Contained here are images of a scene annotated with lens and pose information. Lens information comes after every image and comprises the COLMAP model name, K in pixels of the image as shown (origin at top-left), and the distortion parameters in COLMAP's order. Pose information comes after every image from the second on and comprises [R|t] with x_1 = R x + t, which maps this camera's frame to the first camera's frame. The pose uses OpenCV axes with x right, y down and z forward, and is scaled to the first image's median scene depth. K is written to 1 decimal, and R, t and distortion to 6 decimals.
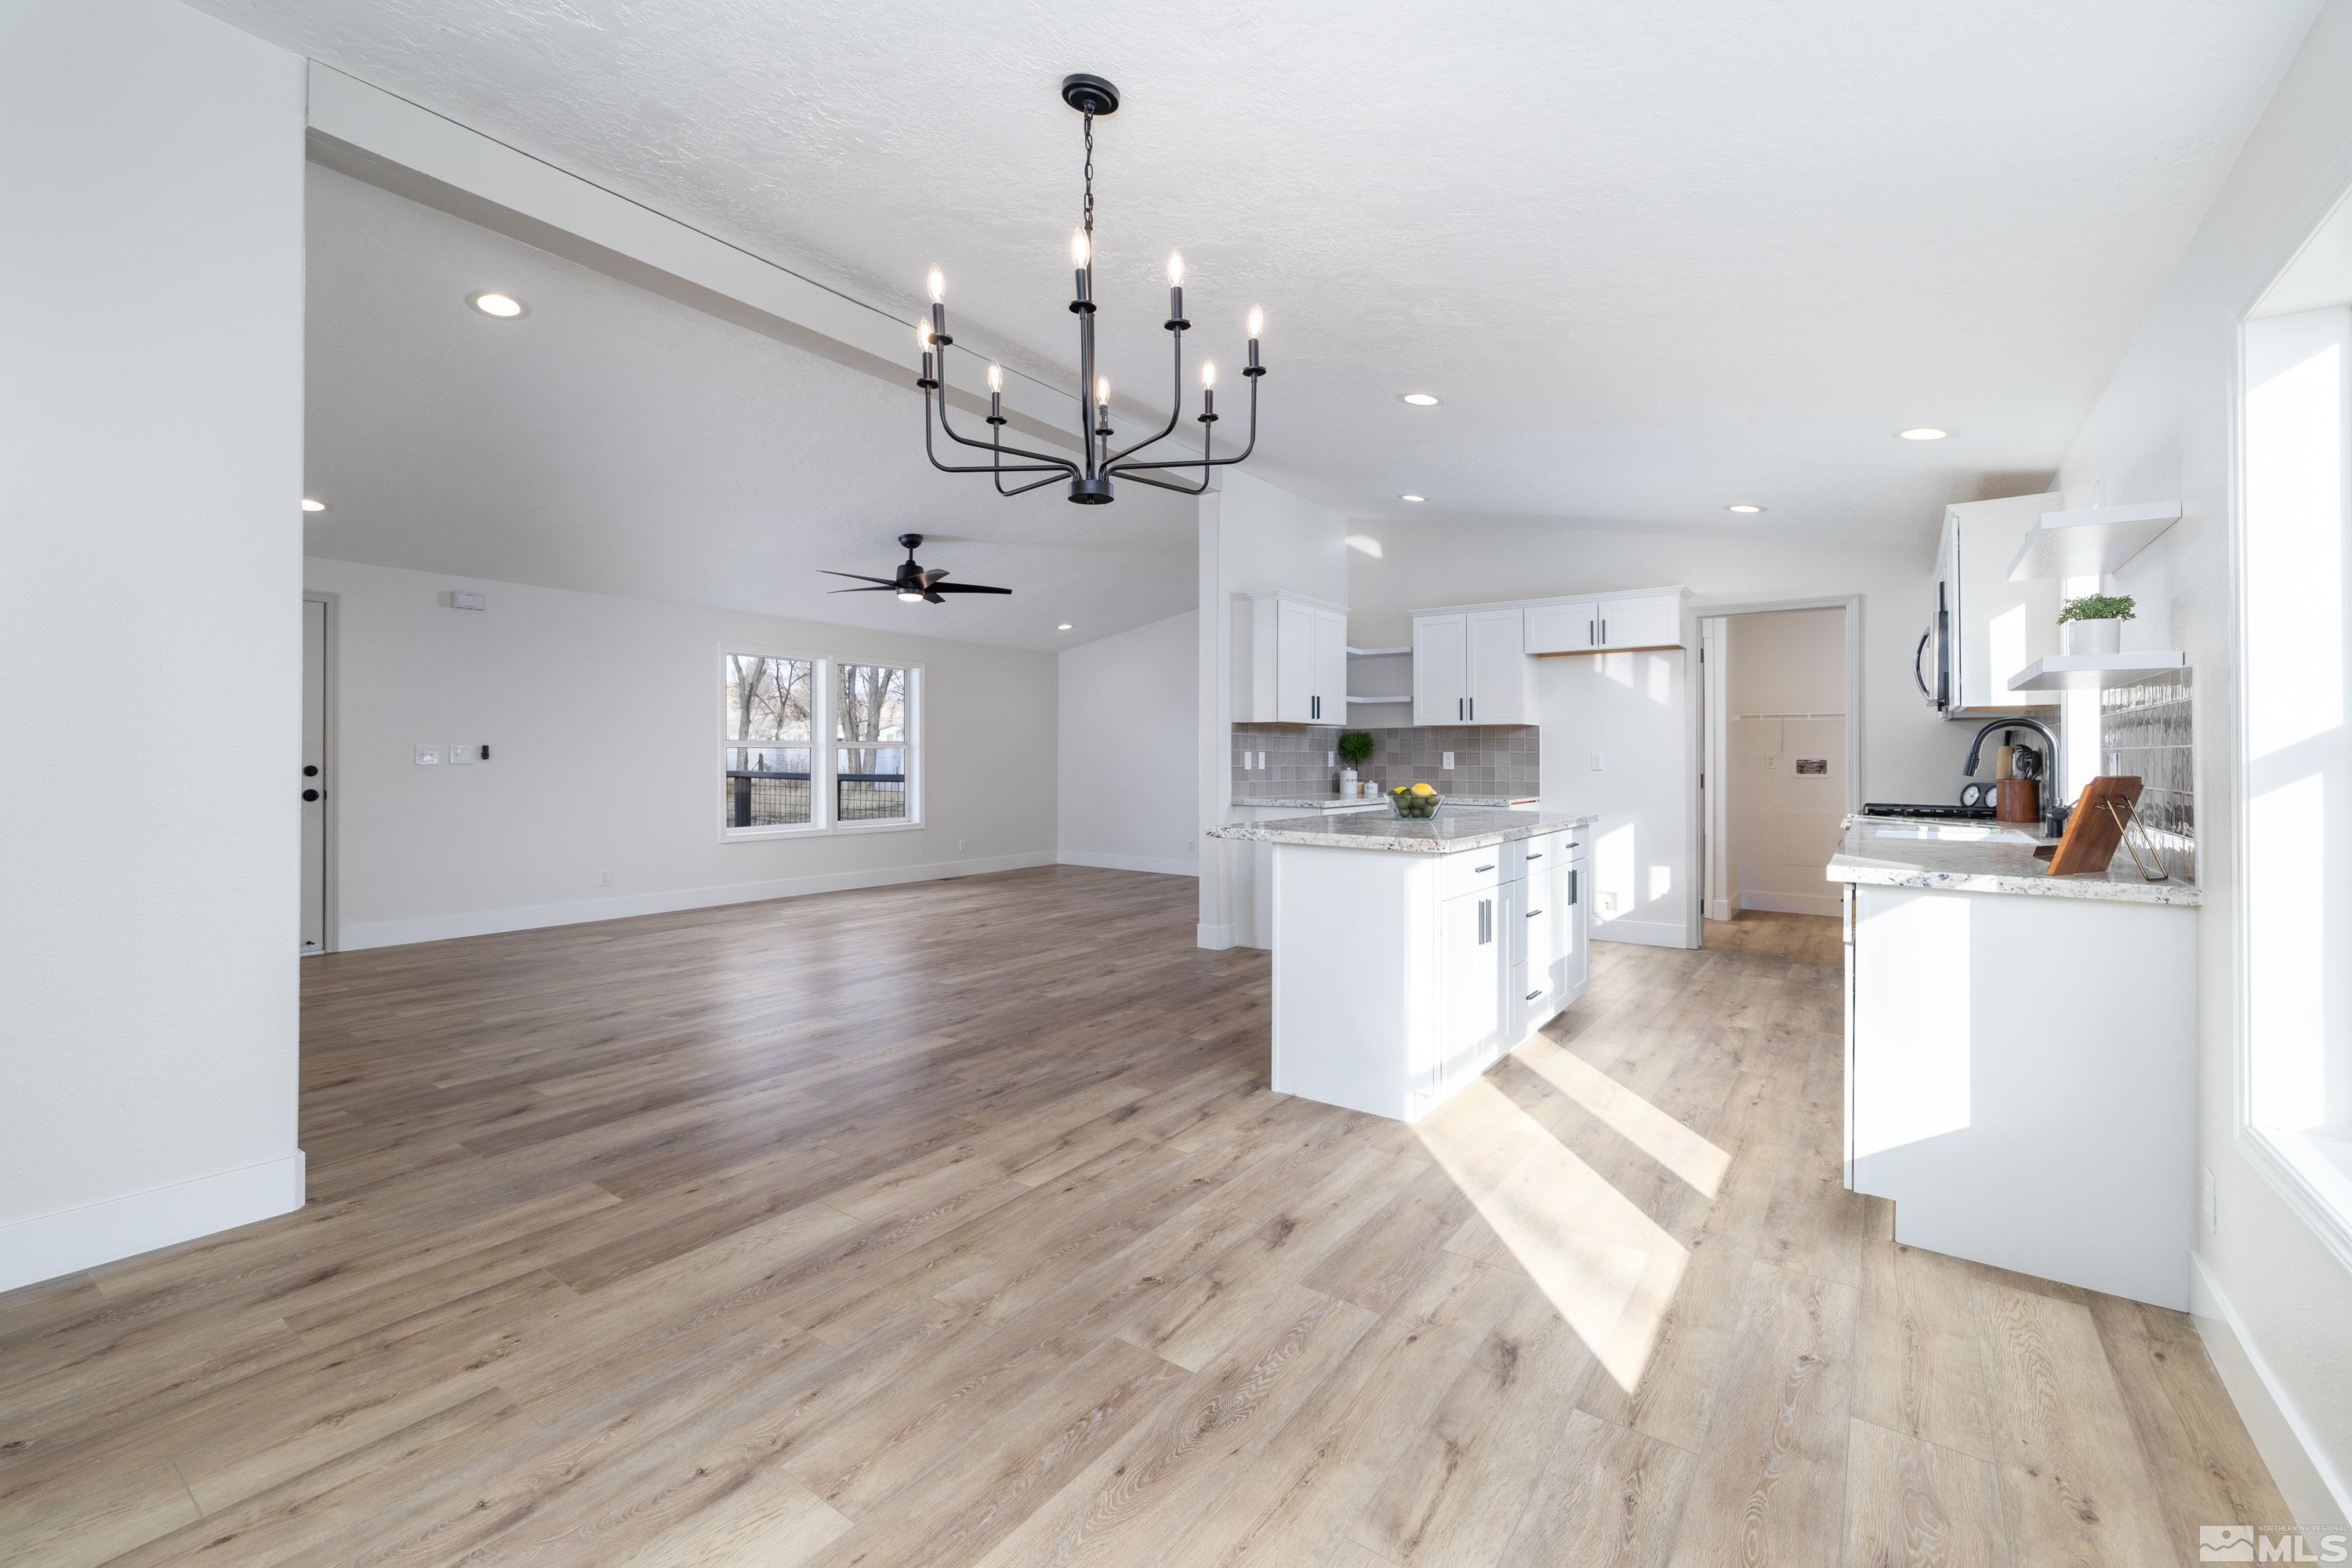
lens RADIAL K [[990.1, 0, 1171.3], [0, 990.1, 776.9], [0, 0, 1]] dist [0.014500, -0.000089]
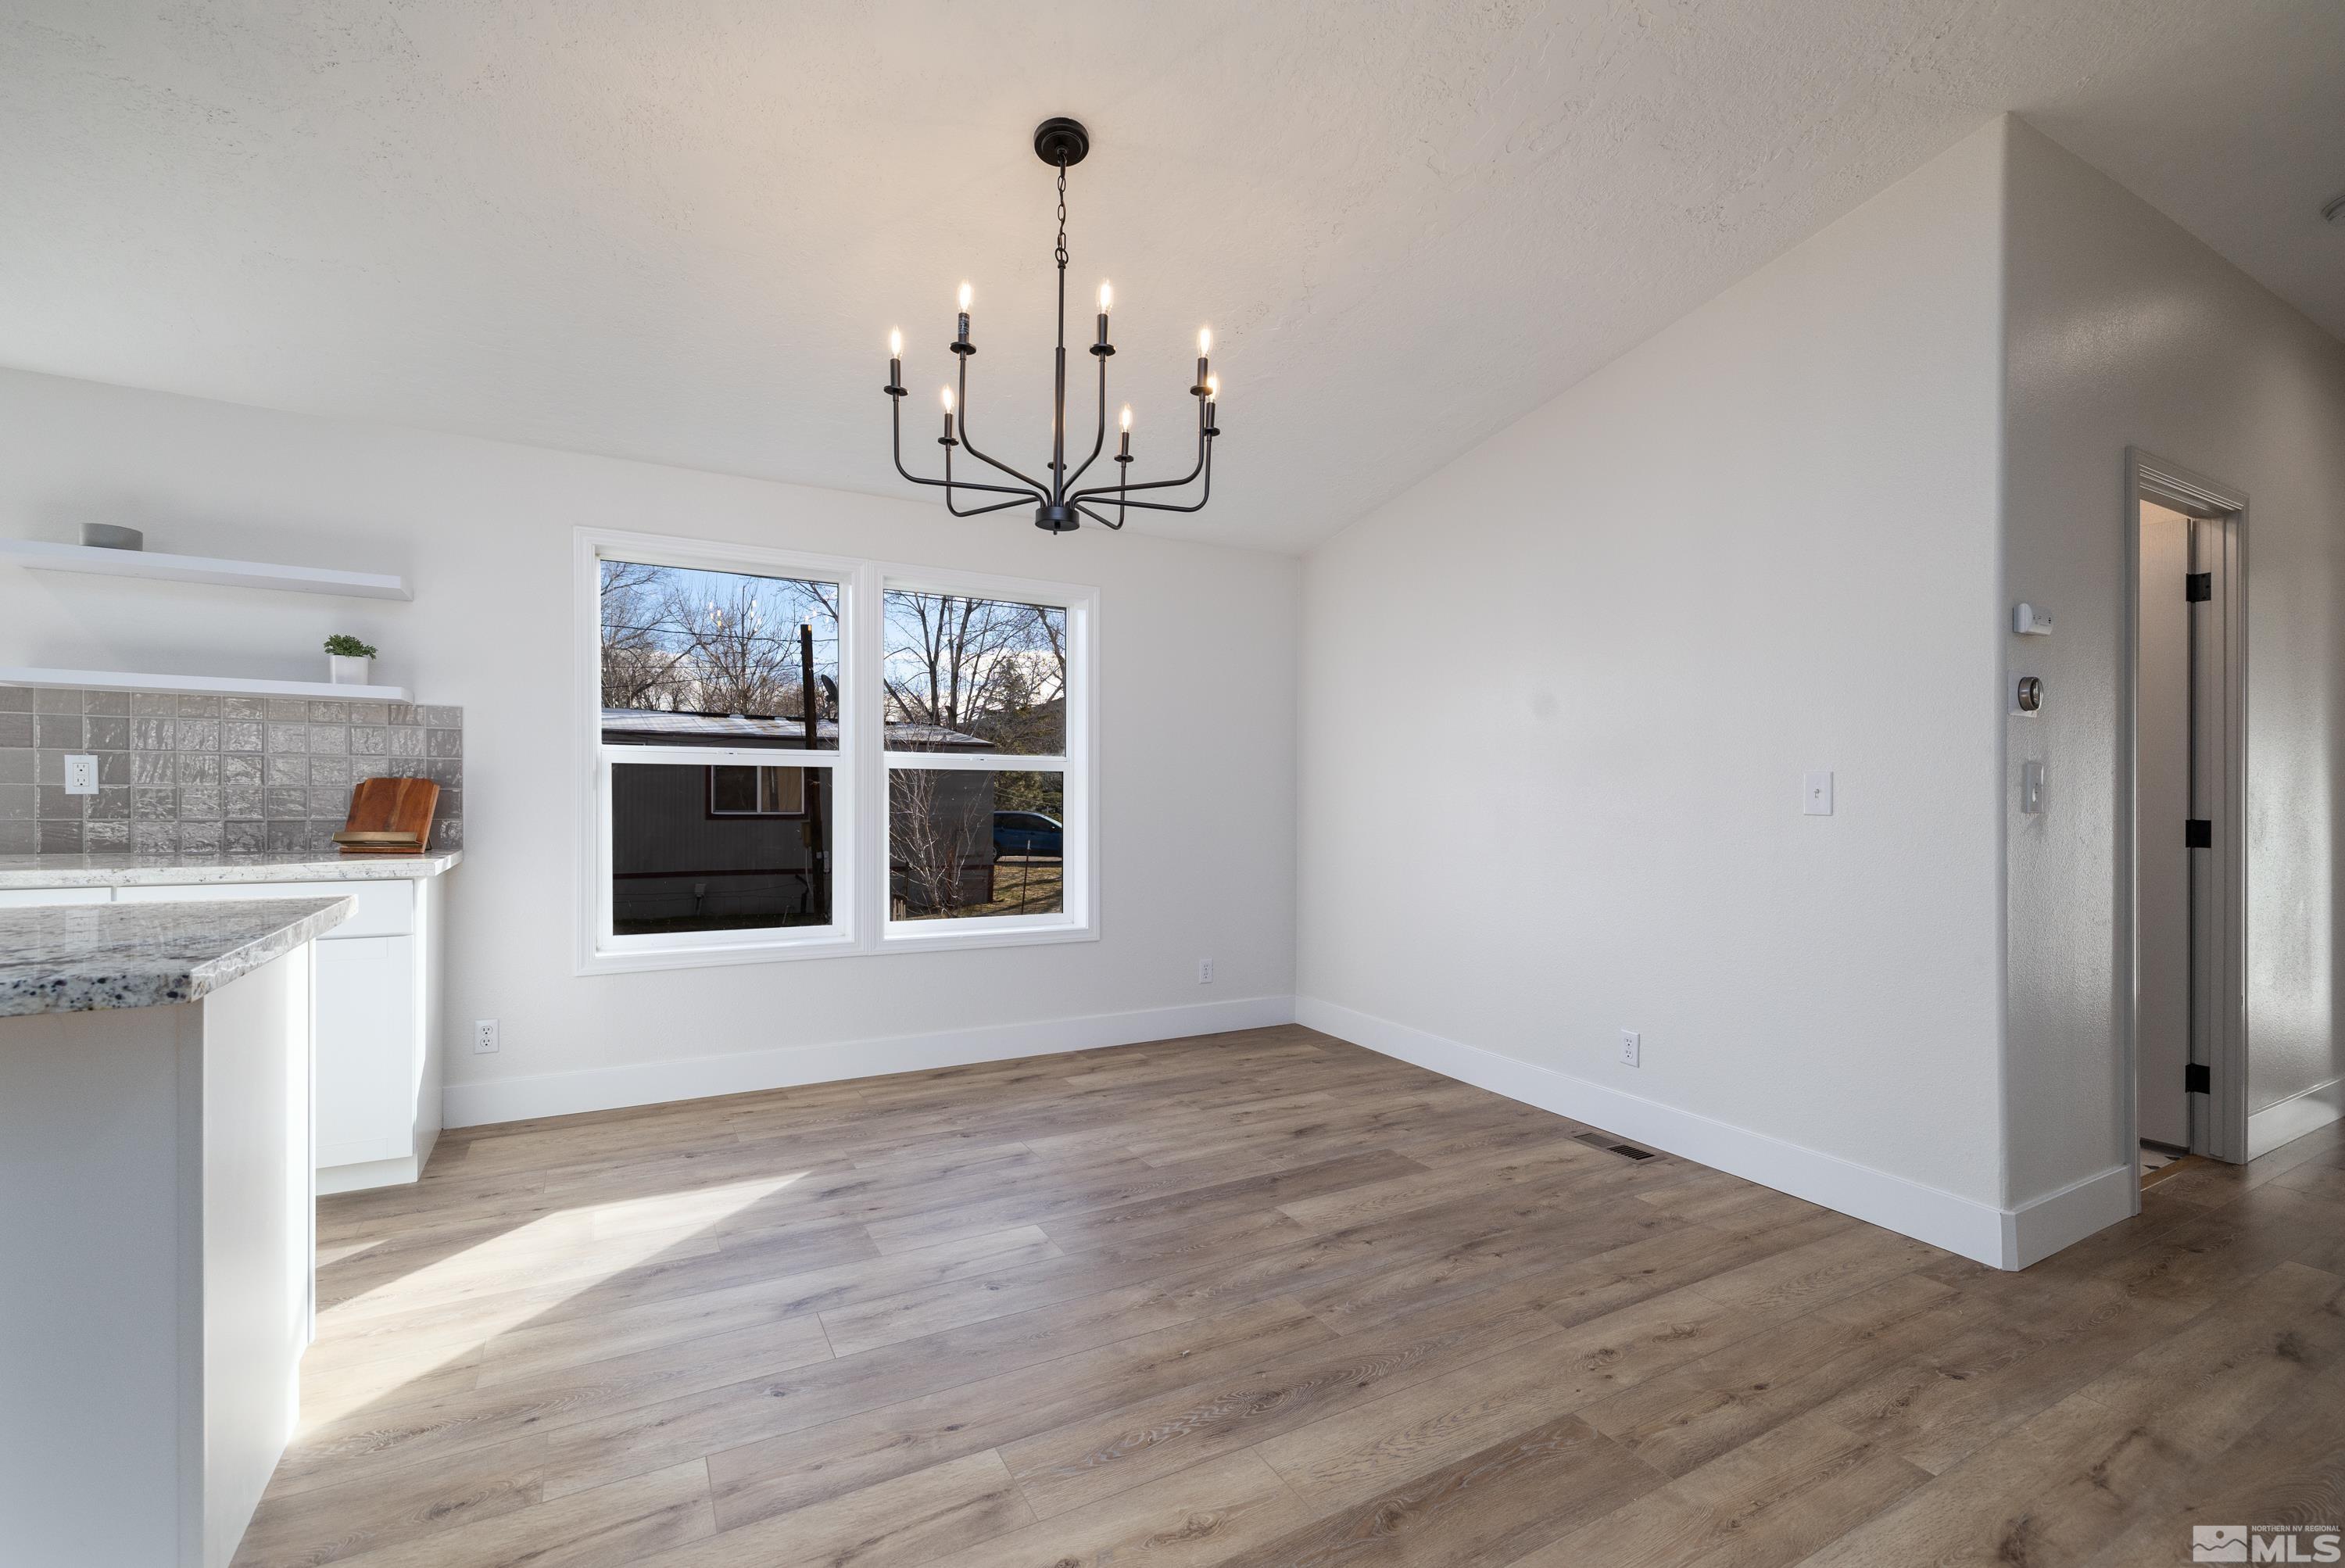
lens RADIAL K [[987.1, 0, 1162.4], [0, 987.1, 777.0], [0, 0, 1]] dist [0.014500, -0.000089]
pose [[-0.903866, -0.011026, 0.427673, -0.647709], [-0.007713, 0.999925, 0.009477, -0.028847], [-0.427746, 0.005267, -0.903884, 1.965677]]
